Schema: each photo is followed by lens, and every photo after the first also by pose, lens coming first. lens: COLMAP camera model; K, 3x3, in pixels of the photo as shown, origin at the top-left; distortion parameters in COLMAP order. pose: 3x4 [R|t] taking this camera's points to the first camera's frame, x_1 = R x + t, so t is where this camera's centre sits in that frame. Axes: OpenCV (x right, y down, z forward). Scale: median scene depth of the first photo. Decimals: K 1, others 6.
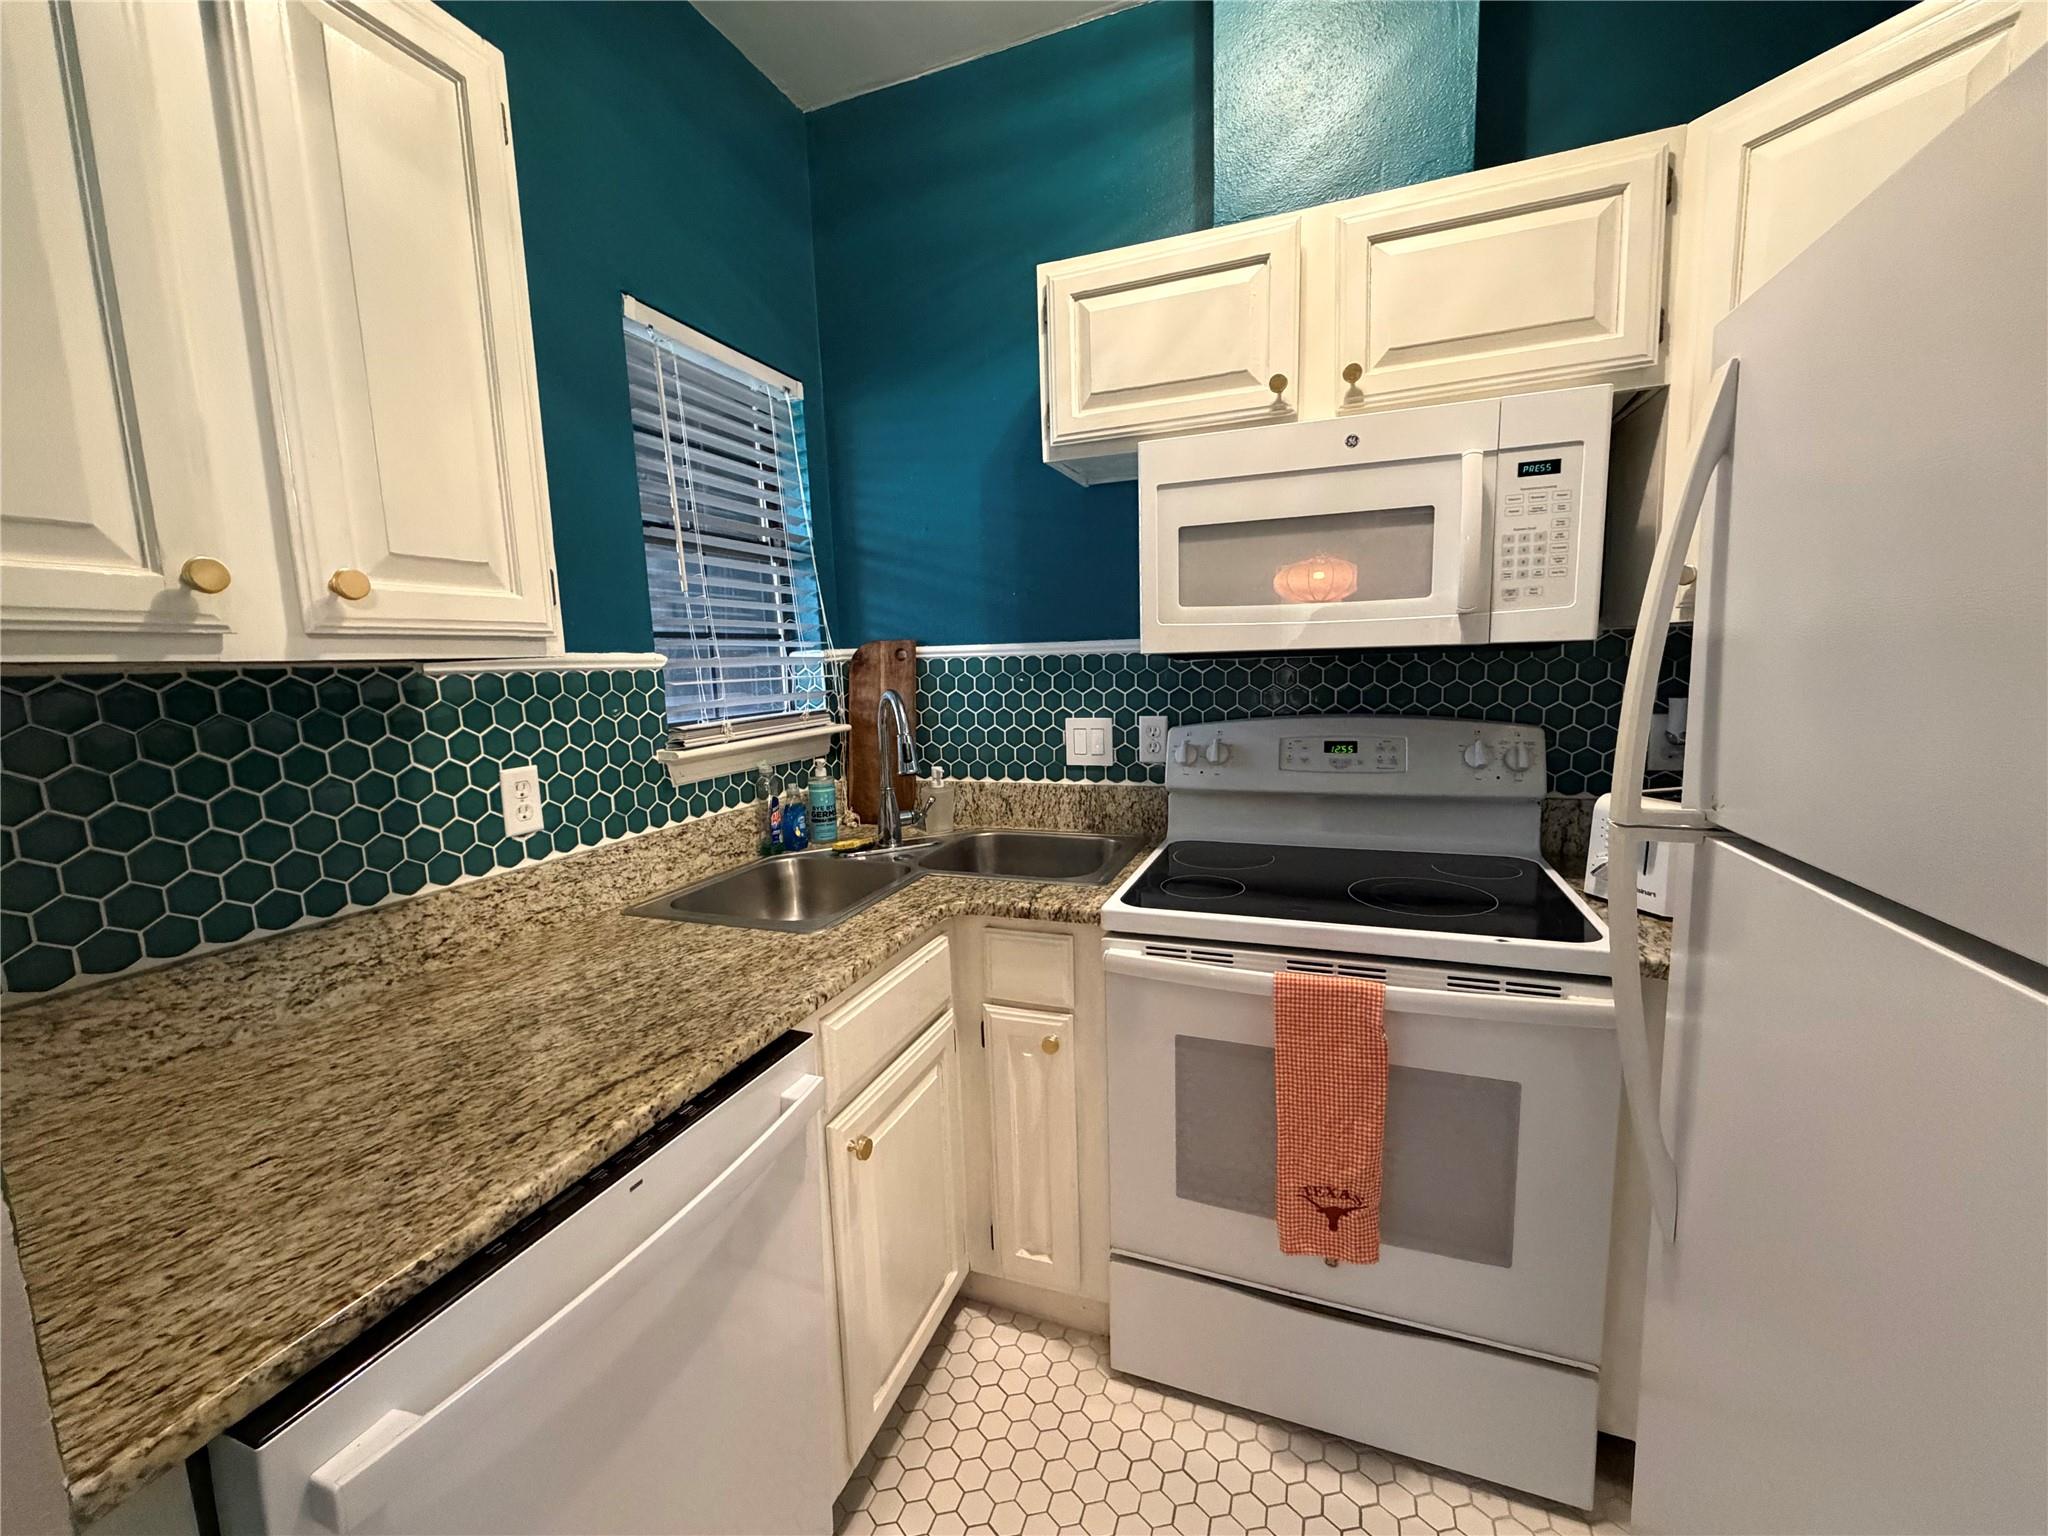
lens RADIAL K [[815.7, 0, 1019.6], [0, 815.7, 765.8], [0, 0, 1]] dist [-0.000080, -0.000381]
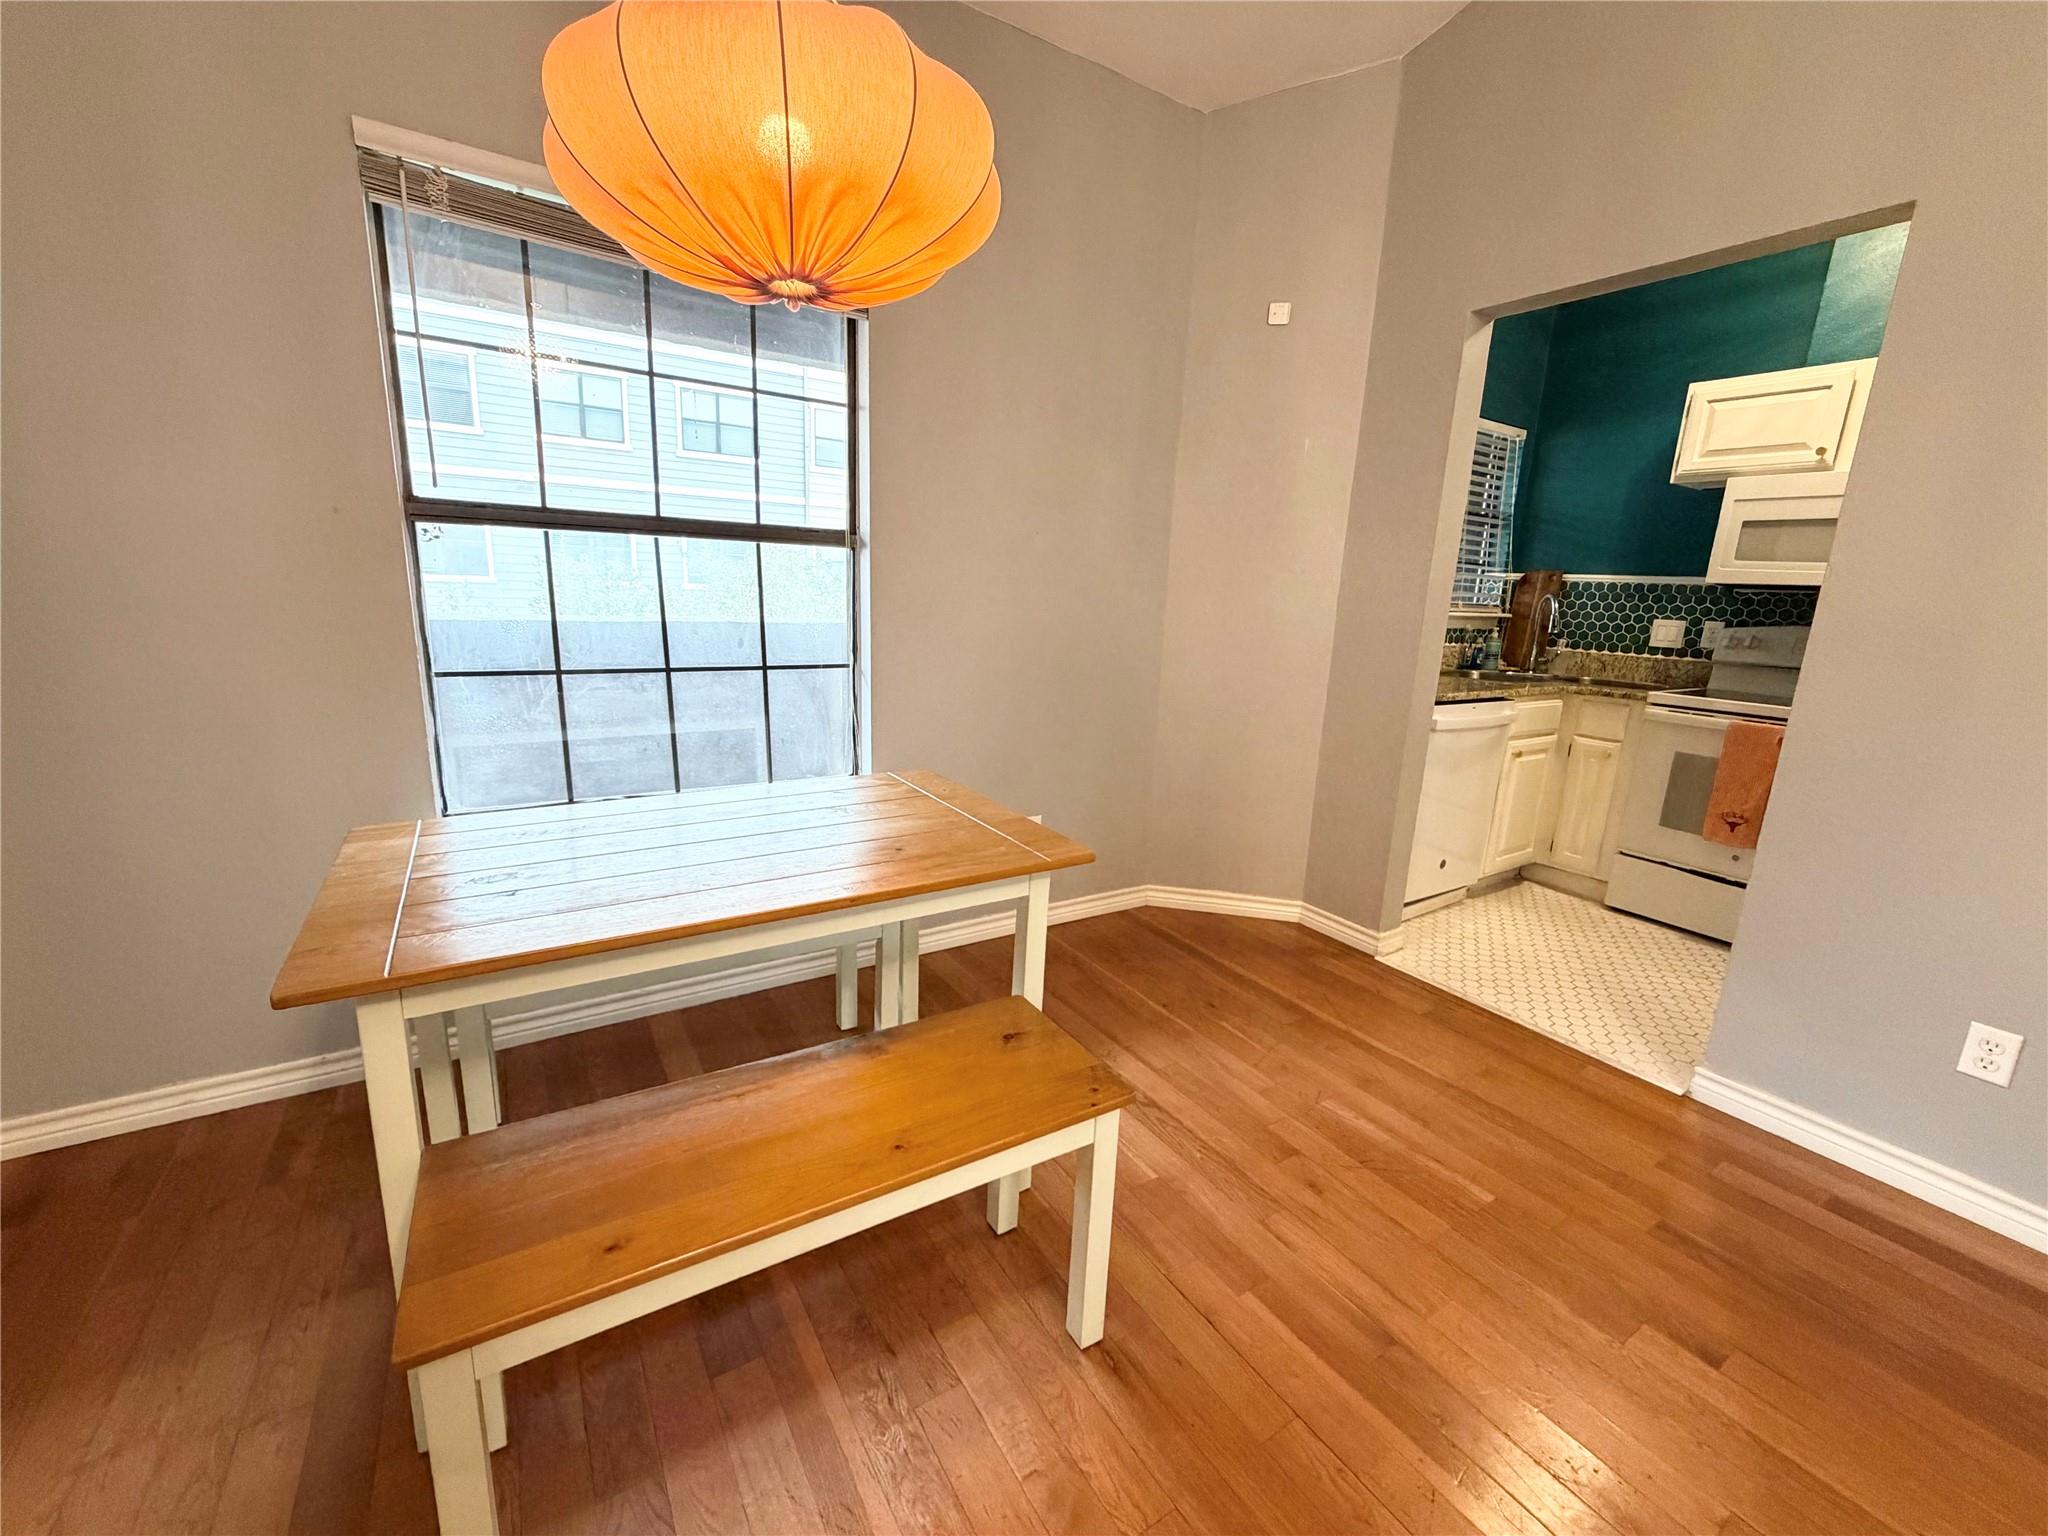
lens RADIAL K [[815.7, 0, 1019.6], [0, 815.7, 765.8], [0, 0, 1]] dist [-0.000080, -0.000381]
pose [[0.803044, 0.194451, -0.563302, 0.008112], [-0.145252, 0.980625, 0.131439, 0.226831], [0.577946, -0.023730, 0.815730, -1.290948]]
